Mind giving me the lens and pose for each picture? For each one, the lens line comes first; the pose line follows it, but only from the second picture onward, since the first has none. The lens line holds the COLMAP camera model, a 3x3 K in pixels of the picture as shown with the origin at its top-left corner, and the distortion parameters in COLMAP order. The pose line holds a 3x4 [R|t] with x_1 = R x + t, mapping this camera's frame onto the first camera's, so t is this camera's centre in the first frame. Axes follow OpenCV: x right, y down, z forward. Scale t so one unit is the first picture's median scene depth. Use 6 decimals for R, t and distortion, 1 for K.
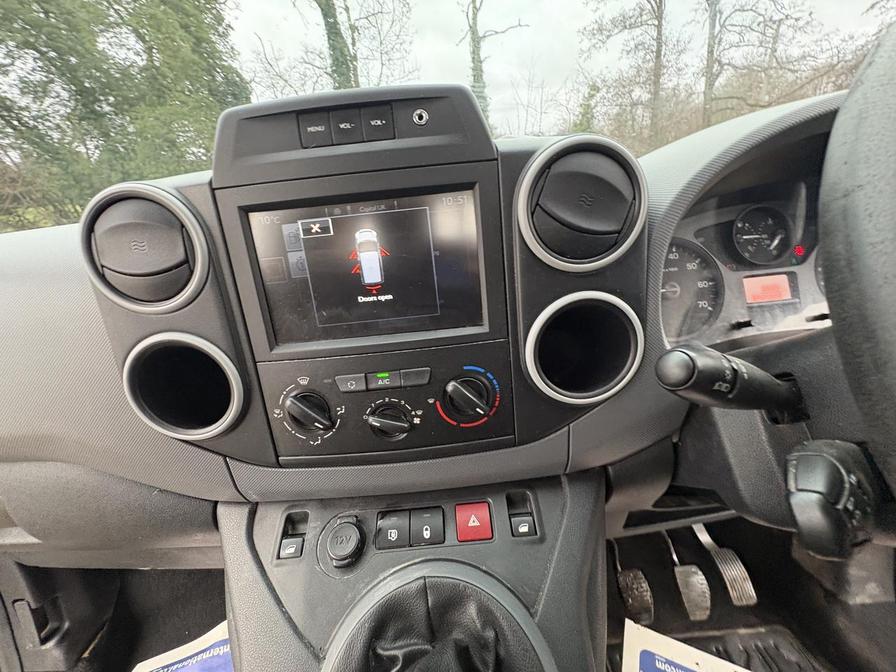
lens RADIAL K [[357.7, 0, 446.4], [0, 357.7, 334.3], [0, 0, 1]] dist [0.002572, -0.000347]
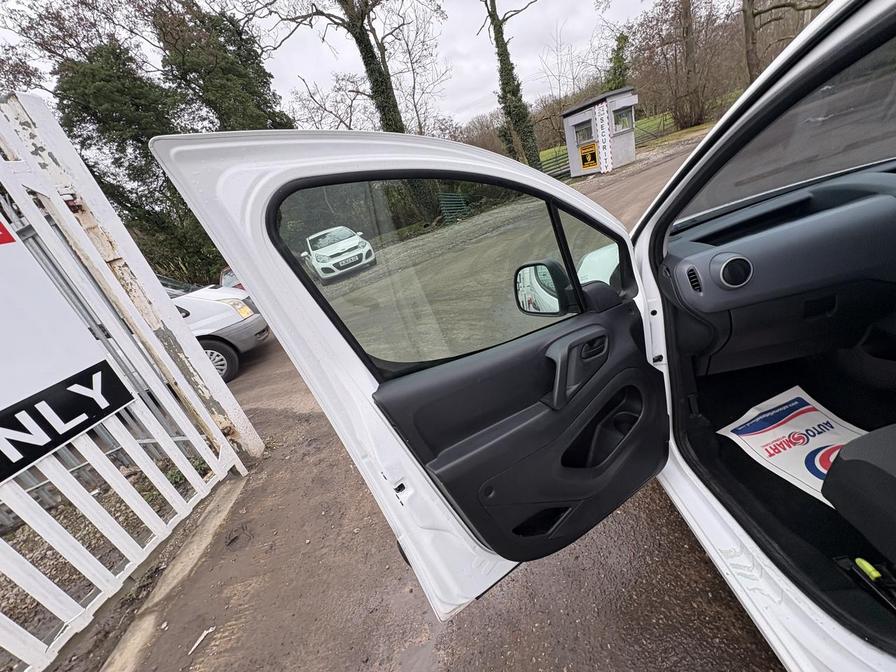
lens RADIAL K [[357.7, 0, 446.4], [0, 357.7, 335.7], [0, 0, 1]] dist [0.002572, -0.000347]
pose [[0.976711, -0.177286, -0.120856, -0.095538], [0.180331, 0.983497, 0.014655, 0.007384], [0.116263, -0.036107, 0.992562, -0.062388]]
